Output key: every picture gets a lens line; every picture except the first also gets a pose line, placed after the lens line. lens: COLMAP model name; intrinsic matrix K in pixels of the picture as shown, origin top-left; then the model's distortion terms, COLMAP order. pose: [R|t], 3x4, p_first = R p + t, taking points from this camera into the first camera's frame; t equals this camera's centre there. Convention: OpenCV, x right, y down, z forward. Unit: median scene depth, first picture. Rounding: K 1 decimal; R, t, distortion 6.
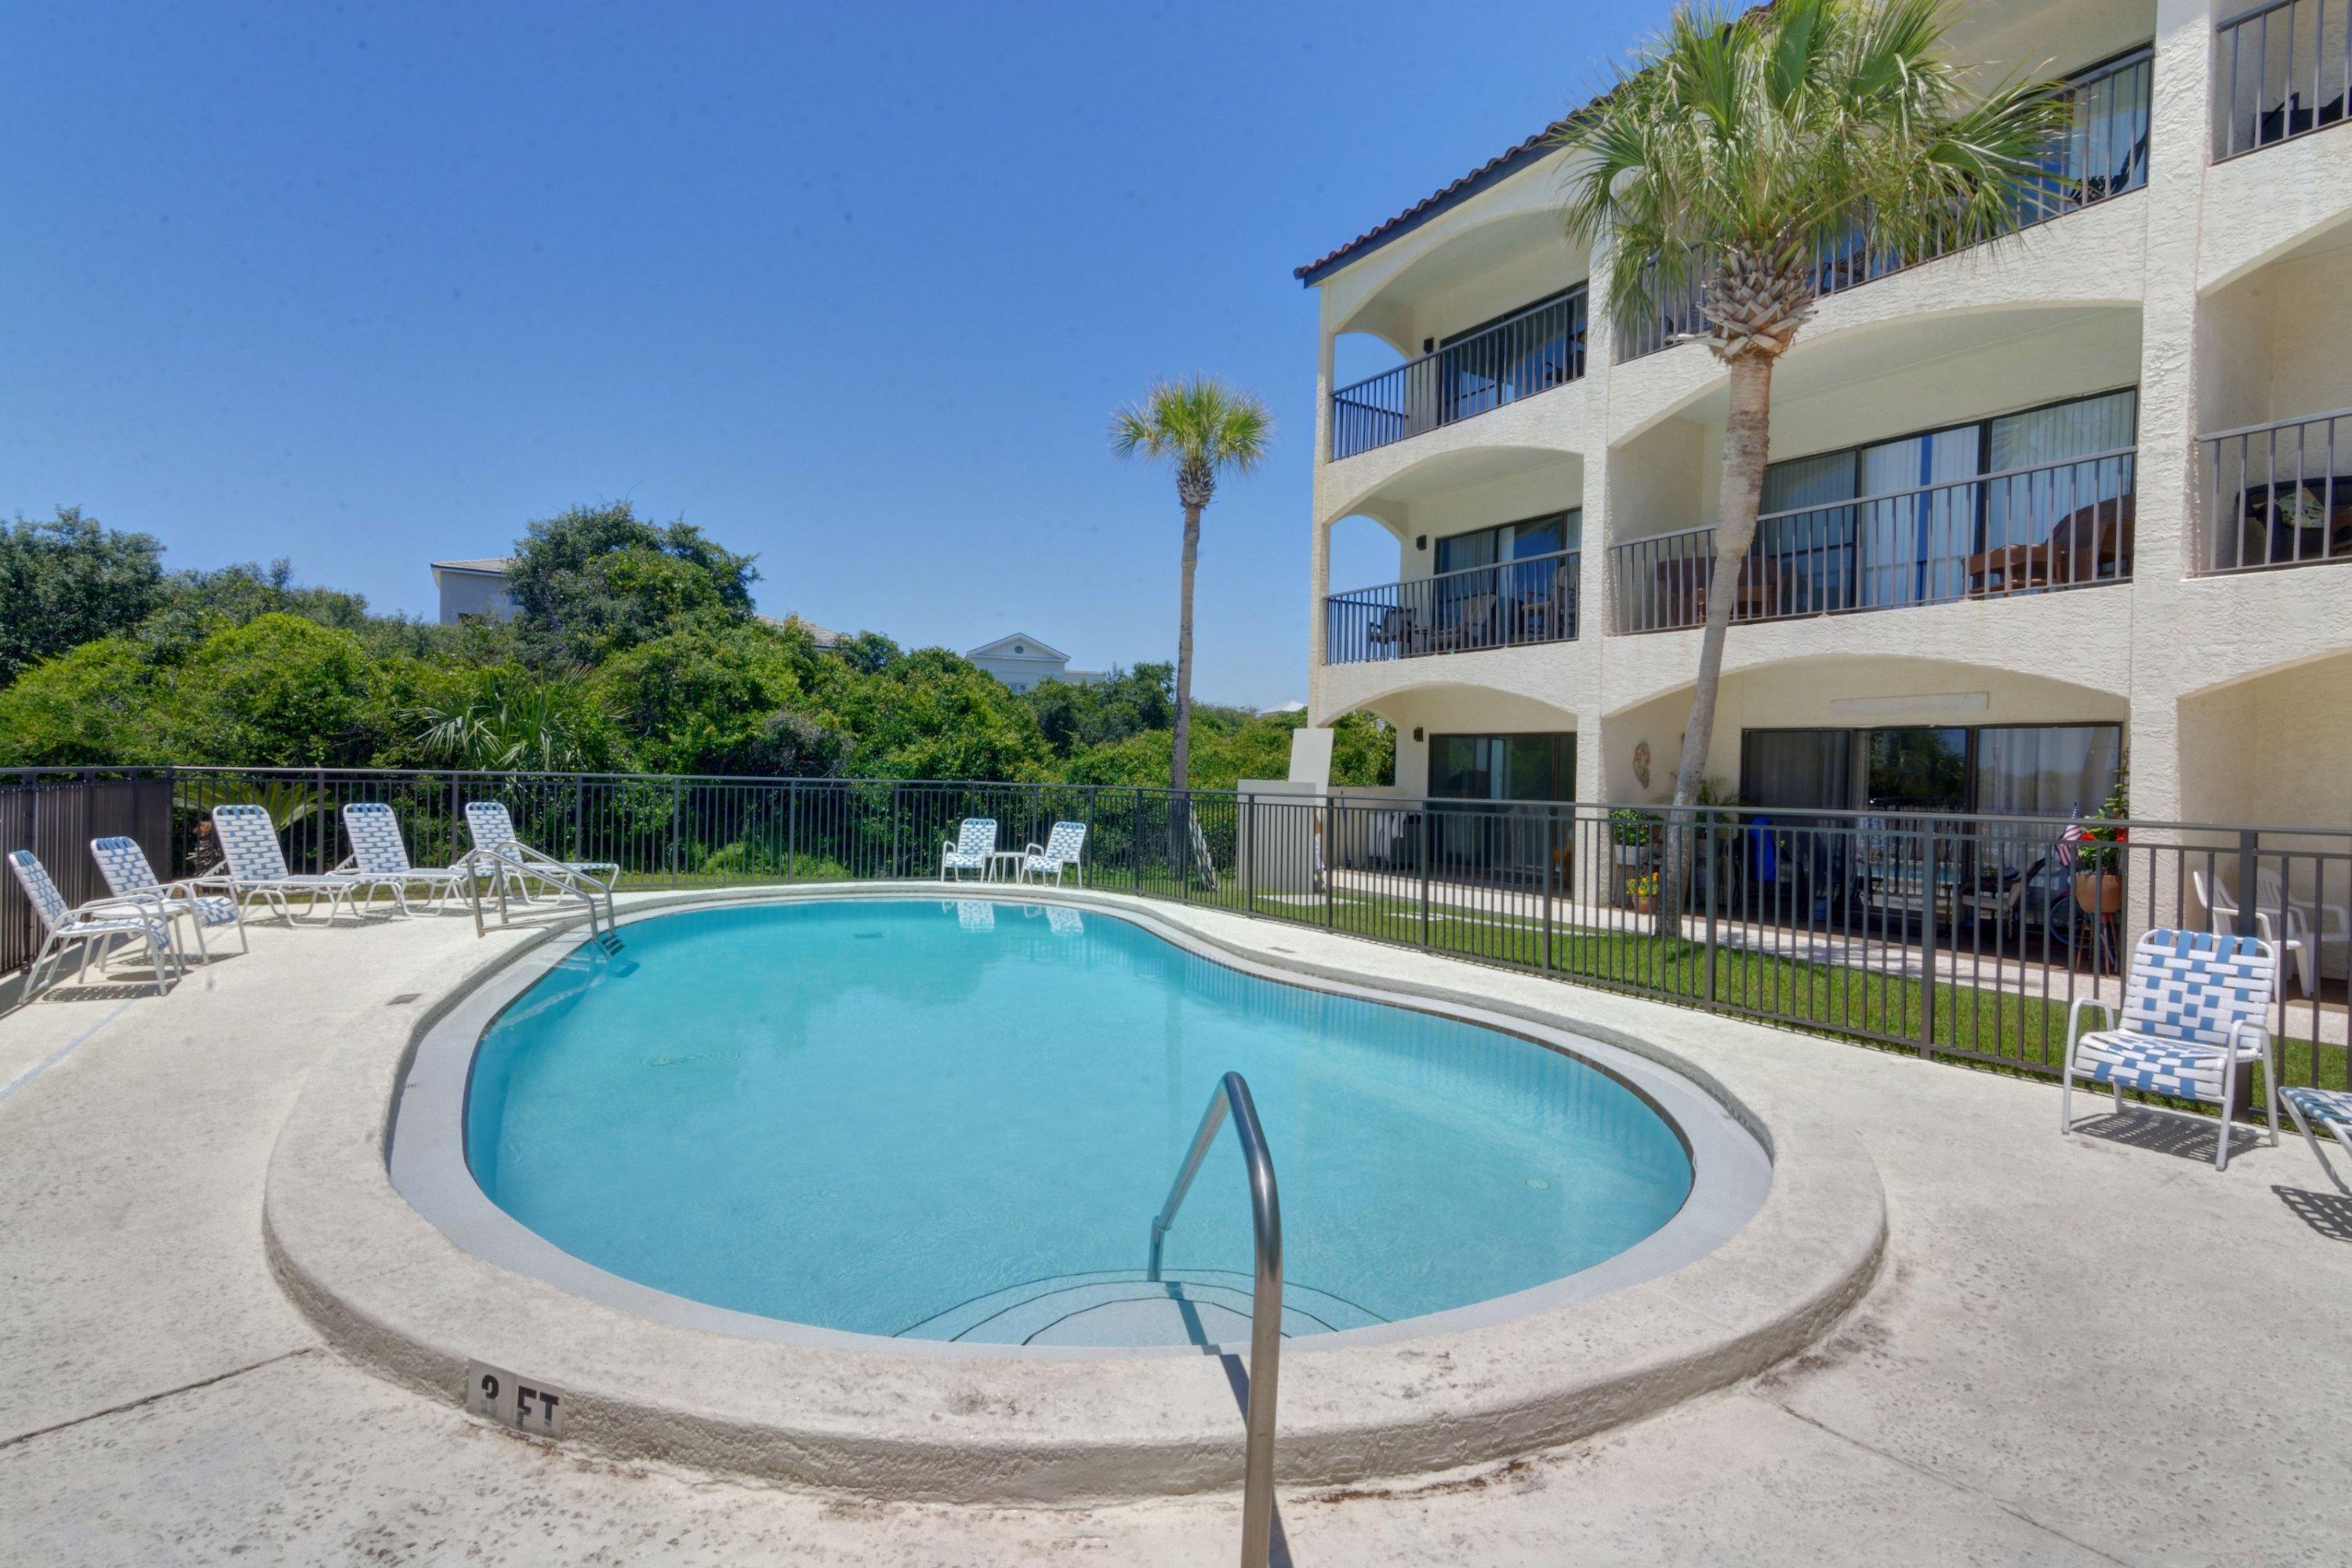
lens RADIAL K [[1145.6, 0, 1175.8], [0, 1145.6, 780.5], [0, 0, 1]] dist [0.010231, -0.001060]
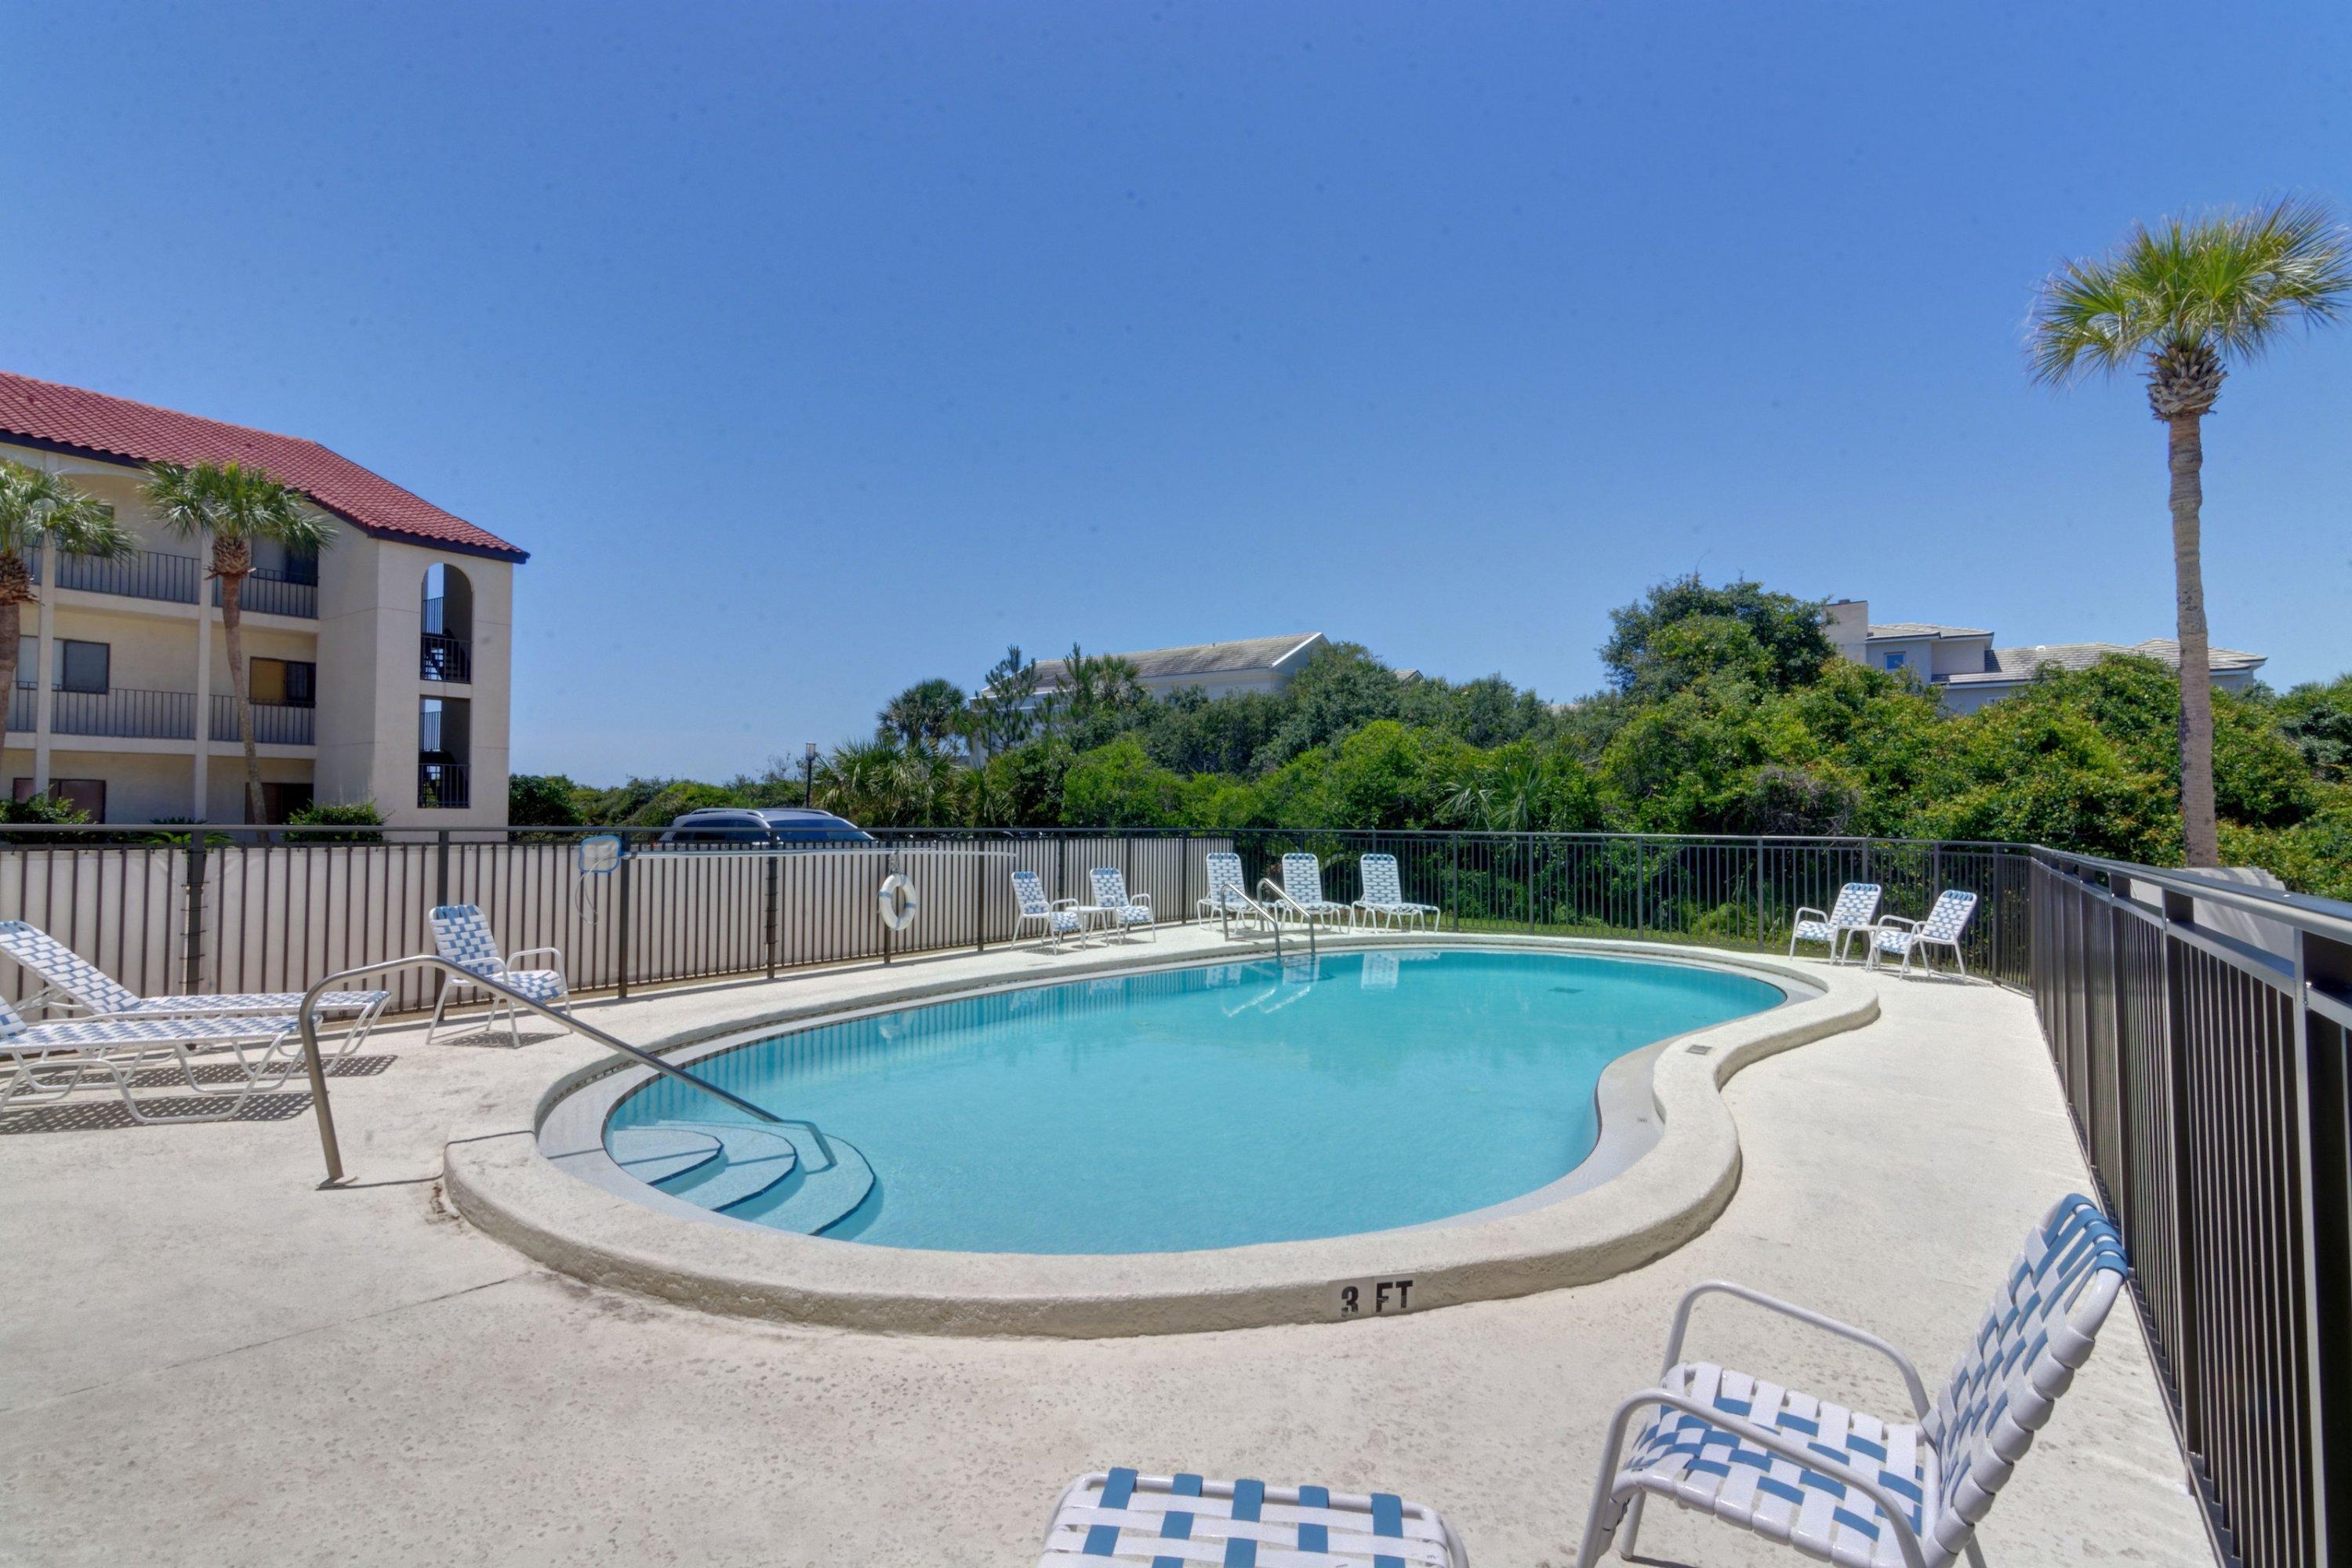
lens RADIAL K [[1145.6, 0, 1179.4], [0, 1145.6, 788.7], [0, 0, 1]] dist [0.010231, -0.001060]
pose [[0.387722, -0.045073, -0.920674, 0.359178], [-0.003307, 0.998729, -0.050287, 0.008078], [0.921771, 0.022542, 0.387080, 0.206288]]
